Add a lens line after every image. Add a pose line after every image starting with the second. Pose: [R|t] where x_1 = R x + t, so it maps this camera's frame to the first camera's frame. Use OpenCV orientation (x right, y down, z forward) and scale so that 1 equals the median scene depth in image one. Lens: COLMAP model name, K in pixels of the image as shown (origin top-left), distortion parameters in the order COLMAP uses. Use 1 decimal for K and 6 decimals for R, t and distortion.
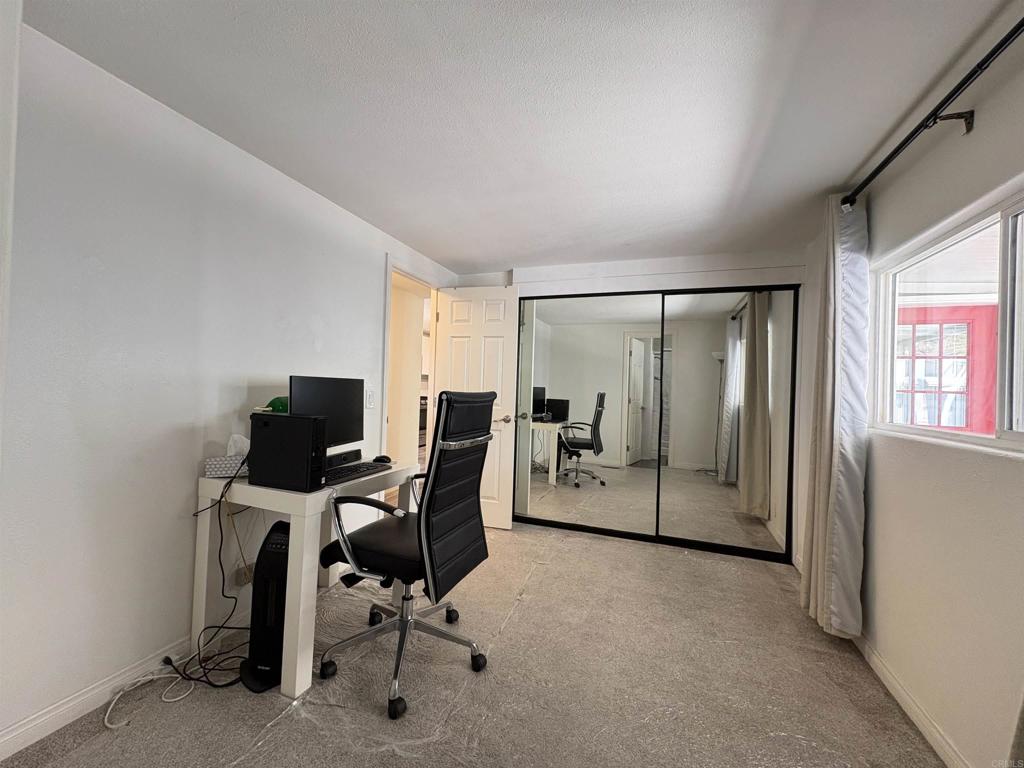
lens RADIAL K [[408.2, 0, 509.3], [0, 408.2, 384.2], [0, 0, 1]] dist [0.001092, 0.000190]
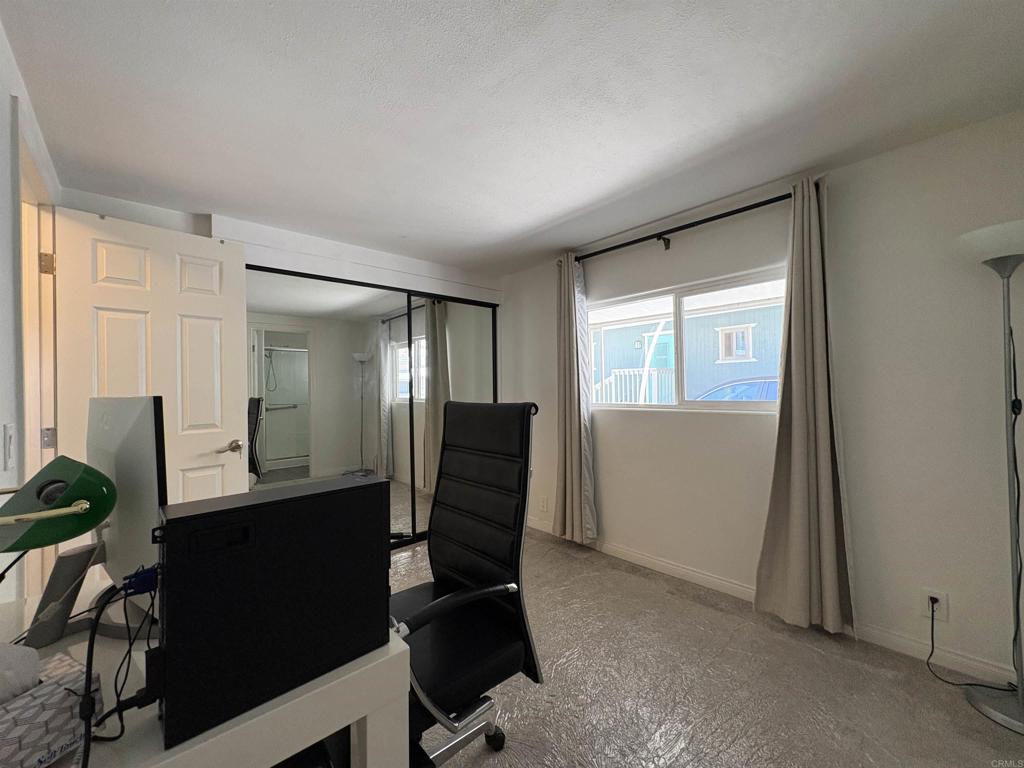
lens RADIAL K [[408.2, 0, 510.7], [0, 408.2, 381.3], [0, 0, 1]] dist [0.001092, 0.000190]
pose [[0.460396, -0.033014, 0.887100, -0.654334], [0.027554, 0.999358, 0.022891, -0.036004], [-0.887286, 0.013904, 0.461010, 0.523349]]
